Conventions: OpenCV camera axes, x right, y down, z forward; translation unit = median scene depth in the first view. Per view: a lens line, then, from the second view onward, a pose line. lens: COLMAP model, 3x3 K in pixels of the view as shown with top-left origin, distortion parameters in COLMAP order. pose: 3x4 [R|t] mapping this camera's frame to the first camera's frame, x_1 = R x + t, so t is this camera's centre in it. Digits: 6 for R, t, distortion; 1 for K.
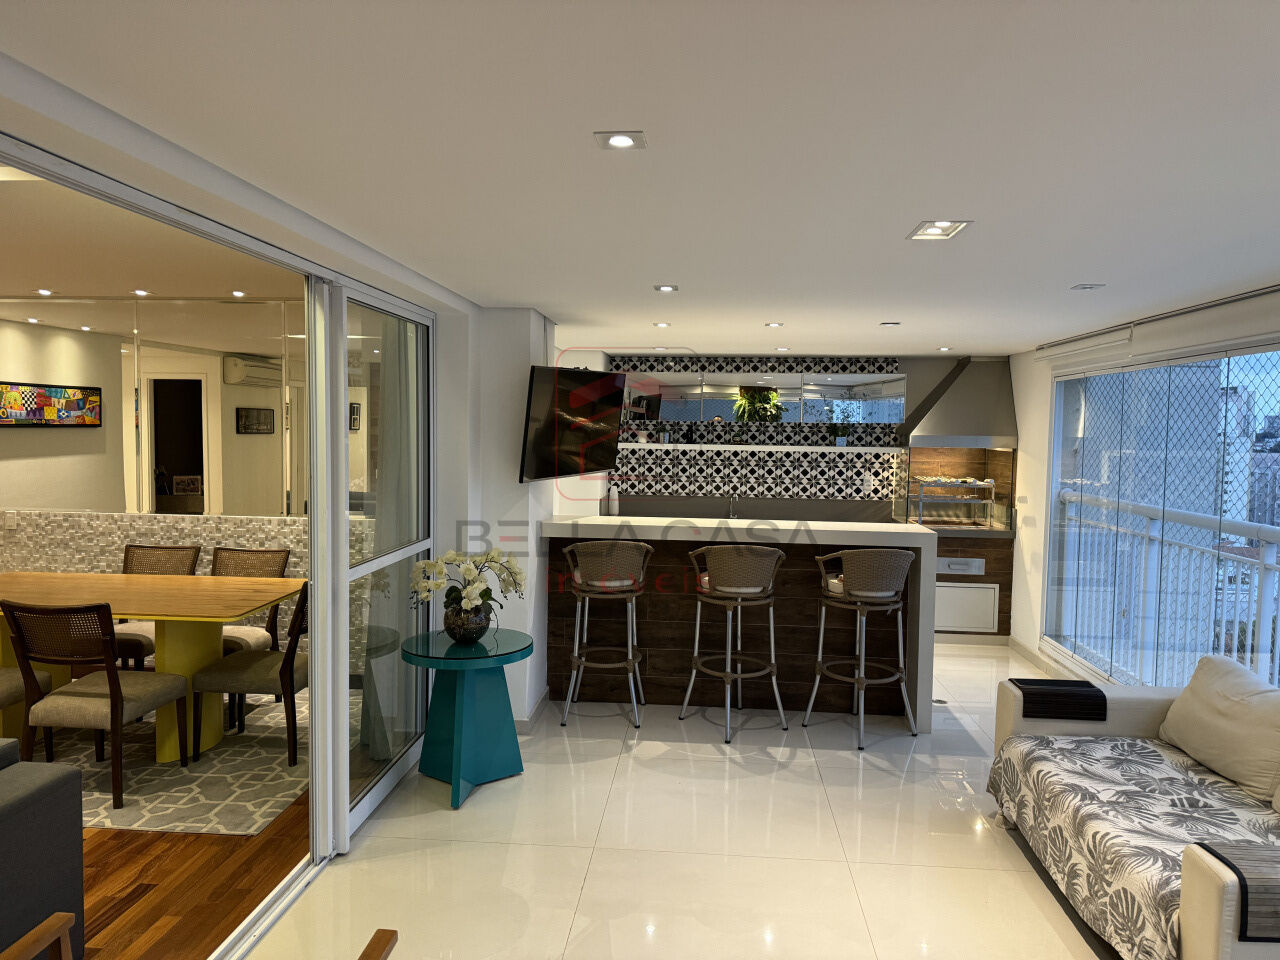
lens RADIAL K [[914.4, 0, 639.9], [0, 914.4, 474.8], [0, 0, 1]] dist [0.031624, -0.035727]
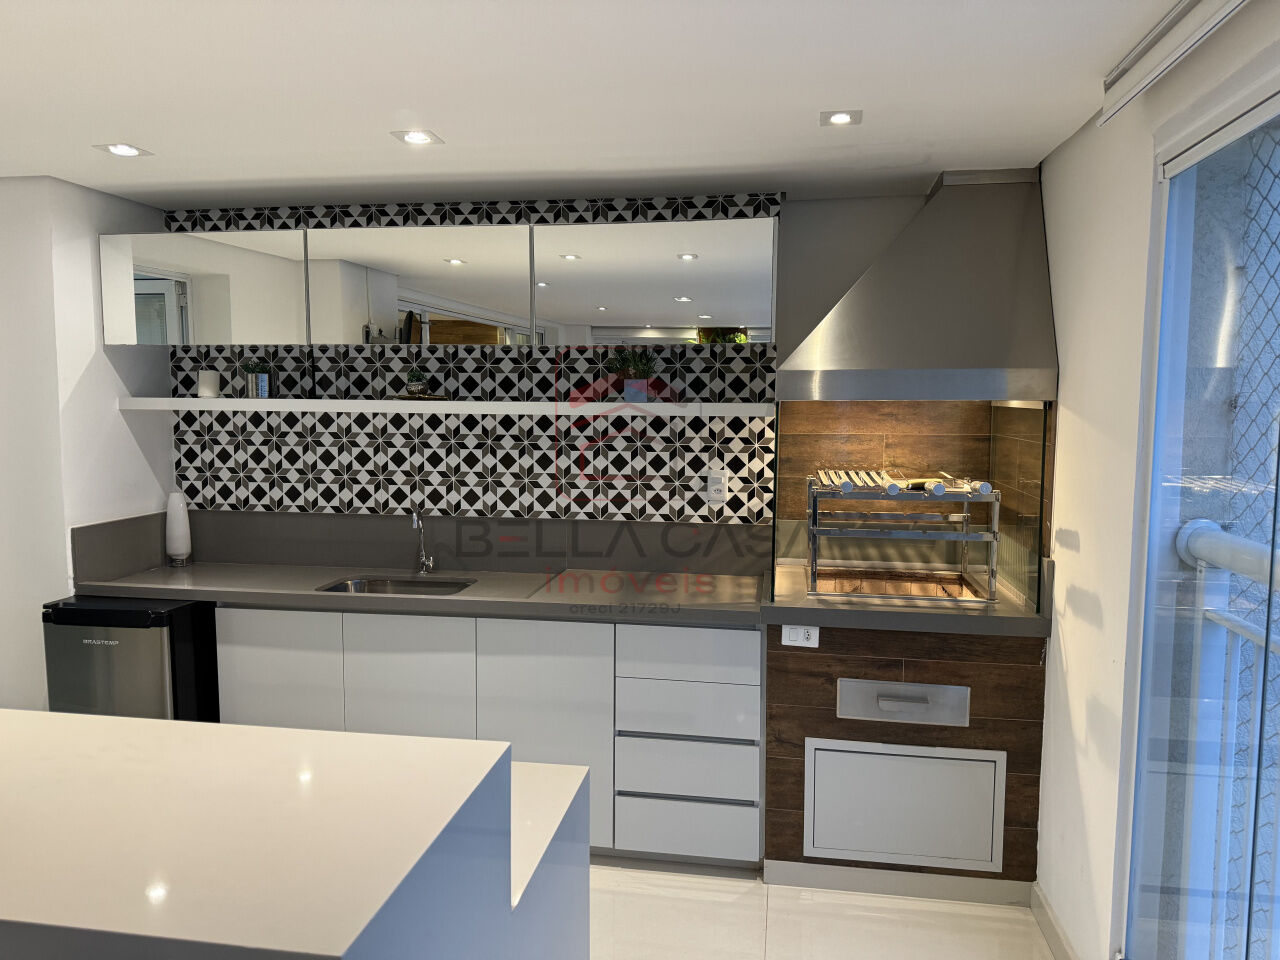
lens RADIAL K [[914.4, 0, 645.2], [0, 914.4, 481.9], [0, 0, 1]] dist [0.031624, -0.035727]
pose [[0.996989, -0.003216, -0.077474, 0.248662], [0.006253, 0.999220, 0.038992, -0.010070], [0.077288, -0.039359, 0.996232, 0.559363]]
